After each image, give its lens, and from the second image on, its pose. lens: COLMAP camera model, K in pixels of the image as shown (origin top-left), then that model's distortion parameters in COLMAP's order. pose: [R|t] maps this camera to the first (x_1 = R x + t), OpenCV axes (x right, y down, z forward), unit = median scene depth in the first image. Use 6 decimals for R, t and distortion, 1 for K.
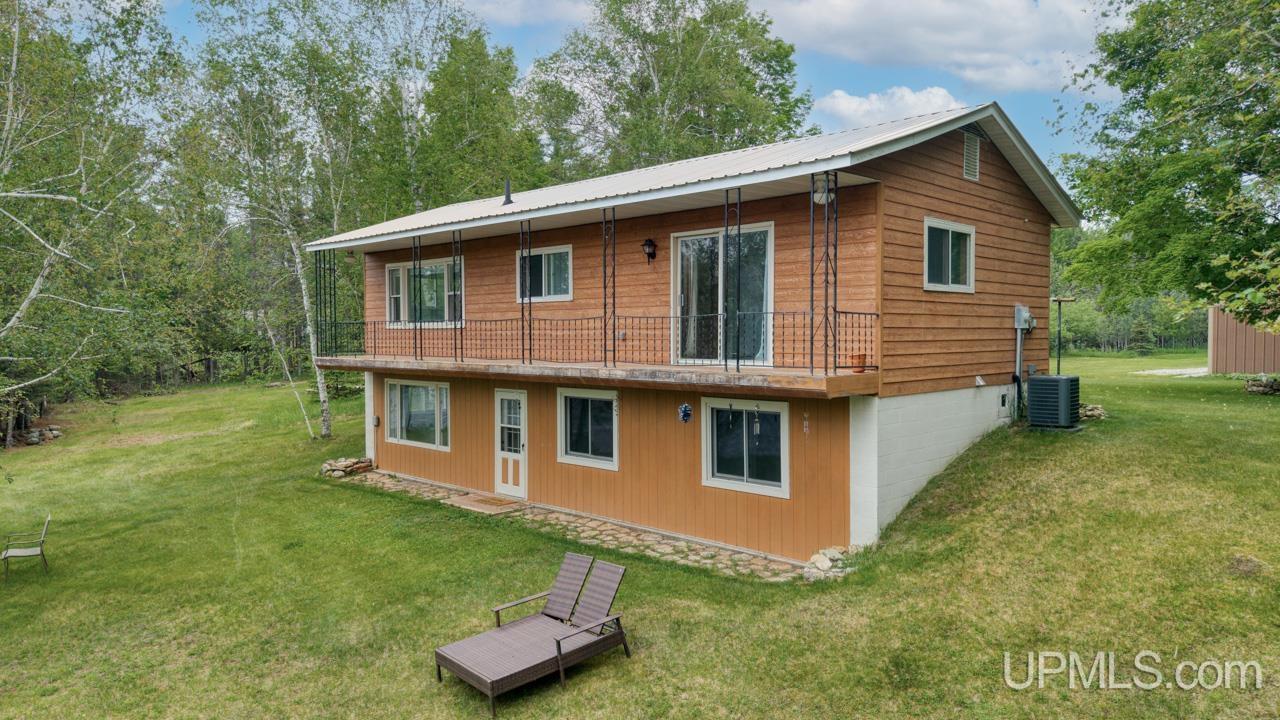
lens RADIAL K [[852.1, 0, 641.1], [0, 852.1, 383.2], [0, 0, 1]] dist [0.008659, -0.001853]
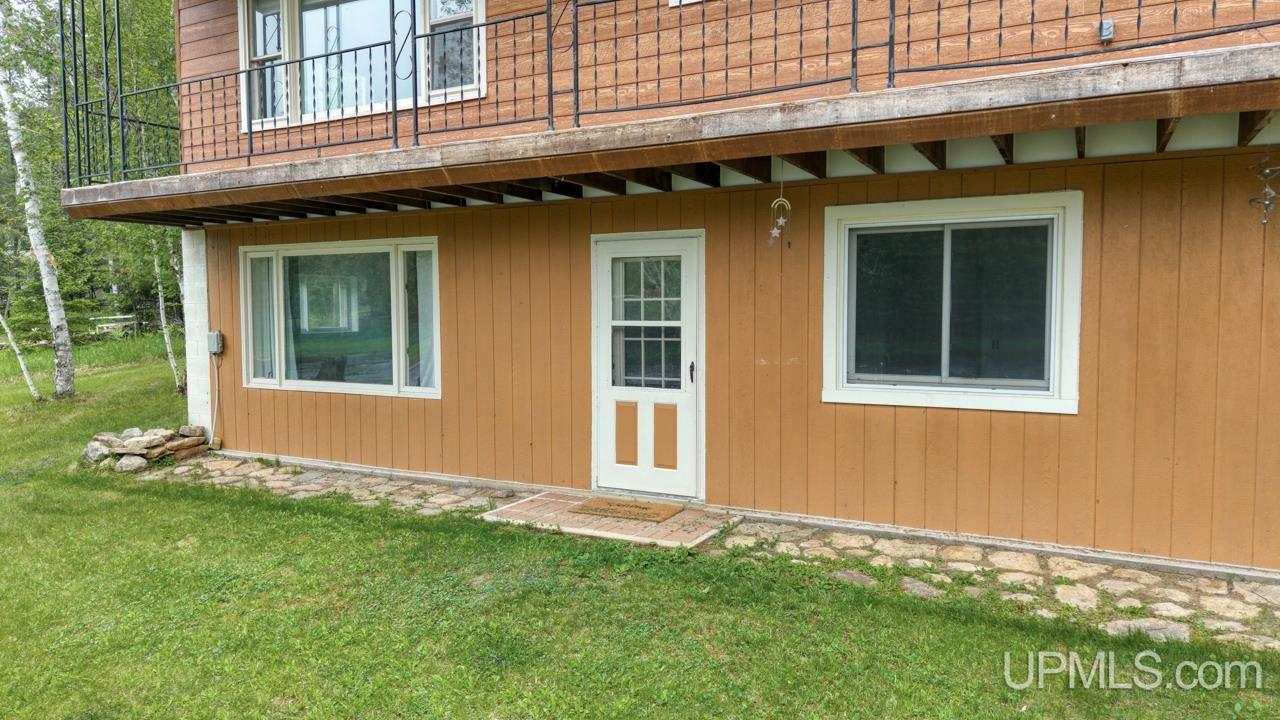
lens RADIAL K [[852.1, 0, 641.1], [0, 852.1, 383.2], [0, 0, 1]] dist [0.008659, -0.001853]
pose [[0.959684, -0.022887, 0.280147, -0.233916], [0.014761, 0.999408, 0.031082, 0.057532], [-0.280692, -0.025694, 0.959454, 0.527223]]
